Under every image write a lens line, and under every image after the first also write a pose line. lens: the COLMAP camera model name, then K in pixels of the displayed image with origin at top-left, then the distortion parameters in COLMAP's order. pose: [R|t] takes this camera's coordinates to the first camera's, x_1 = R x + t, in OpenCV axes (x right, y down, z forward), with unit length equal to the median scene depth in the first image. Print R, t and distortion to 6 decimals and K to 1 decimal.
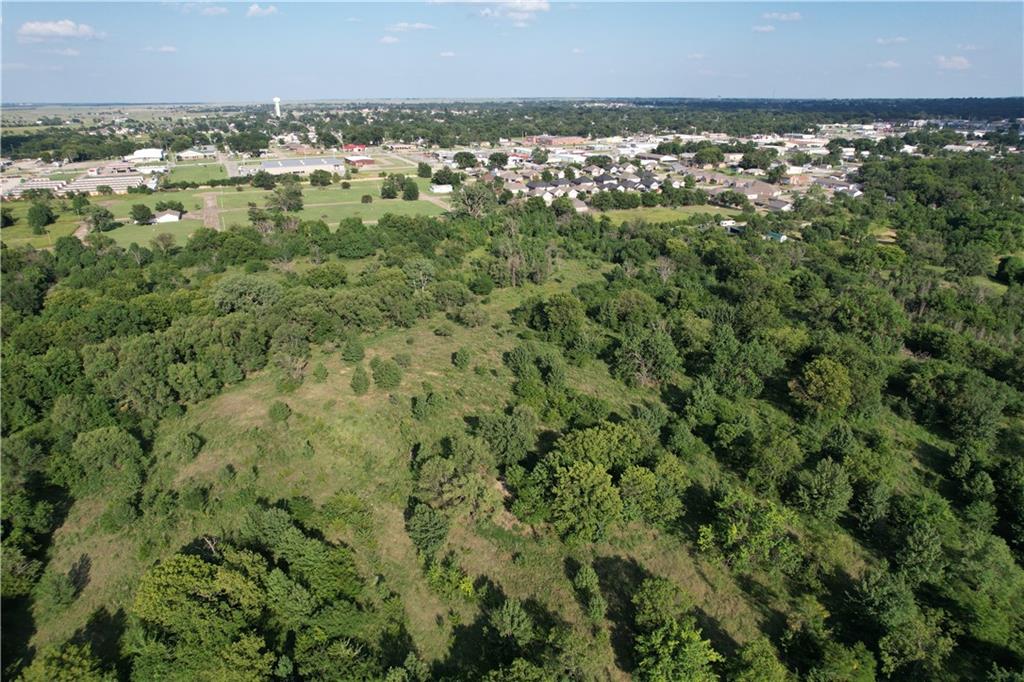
lens RADIAL K [[654.4, 0, 513.8], [0, 654.4, 342.0], [0, 0, 1]] dist [-0.073168, 0.069361]
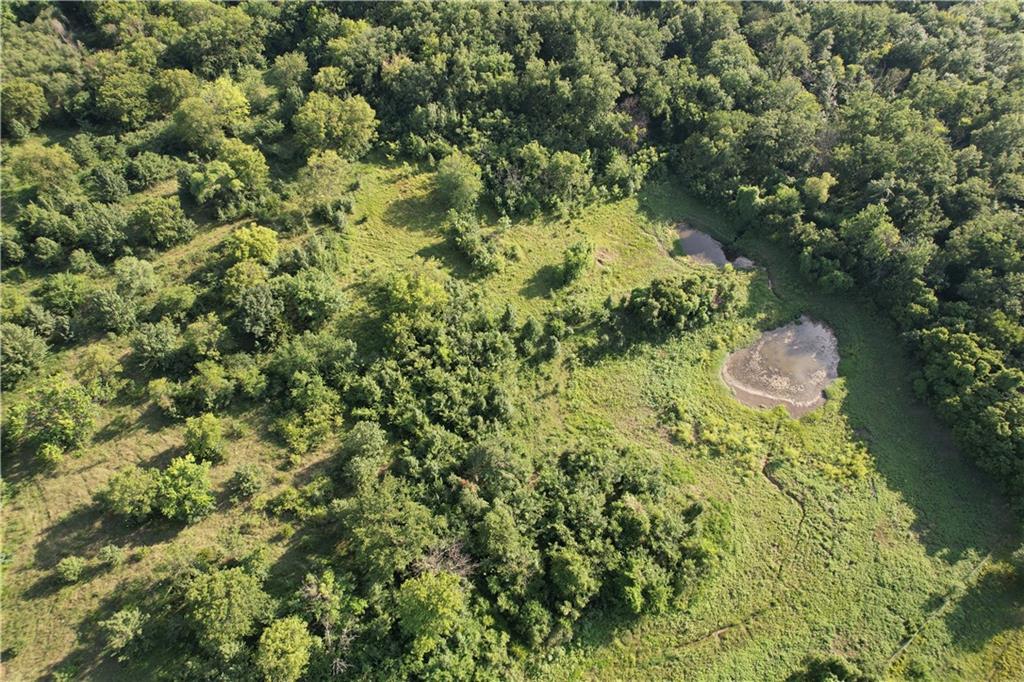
lens RADIAL K [[654.4, 0, 518.0], [0, 654.4, 340.4], [0, 0, 1]] dist [-0.073168, 0.069361]
pose [[-0.194611, -0.766940, 0.611498, -0.075790], [0.363556, 0.522616, 0.771168, -0.070658], [-0.911018, 0.372392, 0.177119, 0.011426]]
